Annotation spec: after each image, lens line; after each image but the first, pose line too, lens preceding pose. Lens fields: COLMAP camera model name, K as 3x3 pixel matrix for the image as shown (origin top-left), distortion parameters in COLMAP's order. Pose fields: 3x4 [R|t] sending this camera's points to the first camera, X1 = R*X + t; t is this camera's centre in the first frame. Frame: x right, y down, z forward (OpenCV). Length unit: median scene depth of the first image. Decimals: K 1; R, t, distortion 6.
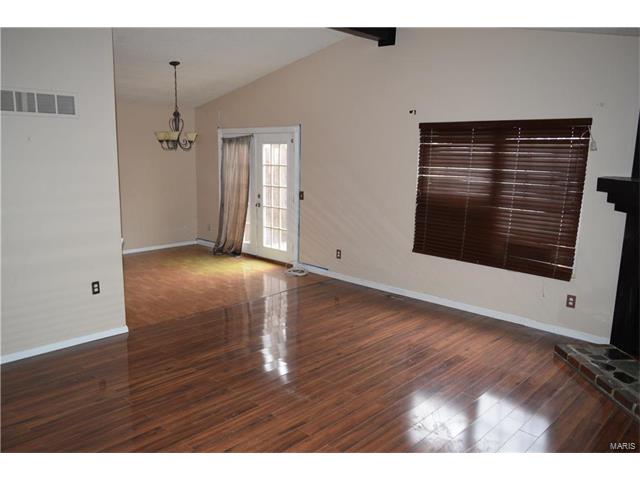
lens RADIAL K [[502.5, 0, 319.9], [0, 502.5, 240.6], [0, 0, 1]] dist [0.001281, -0.016302]
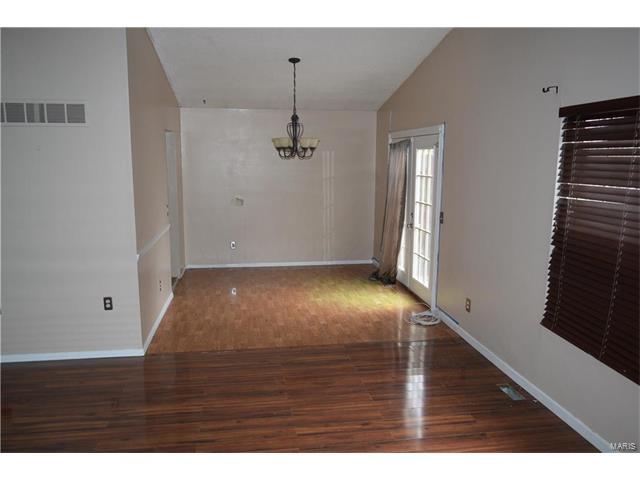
lens RADIAL K [[502.5, 0, 318.3], [0, 502.5, 239.8], [0, 0, 1]] dist [0.001281, -0.016302]
pose [[0.786970, 0.088312, -0.610638, 0.334006], [-0.099099, 0.994946, 0.016176, -0.061719], [0.608981, 0.047783, 0.791744, 0.366773]]
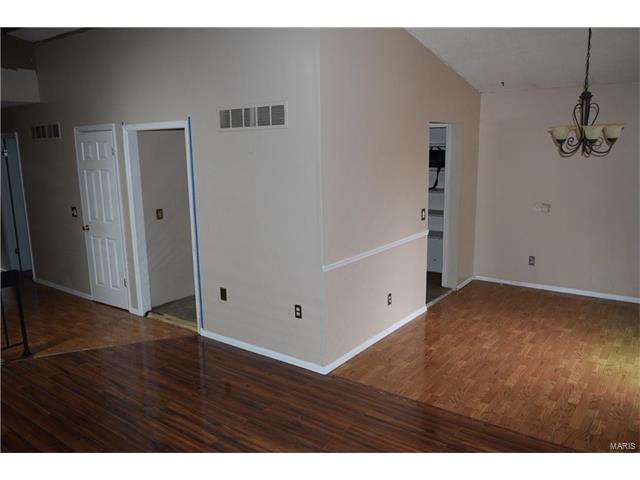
lens RADIAL K [[502.5, 0, 317.4], [0, 502.5, 240.5], [0, 0, 1]] dist [0.001281, -0.016302]
pose [[0.113330, 0.167866, -0.979274, 0.331136], [-0.151615, 0.977002, 0.149931, -0.133720], [0.981921, 0.131481, 0.136174, 0.678395]]
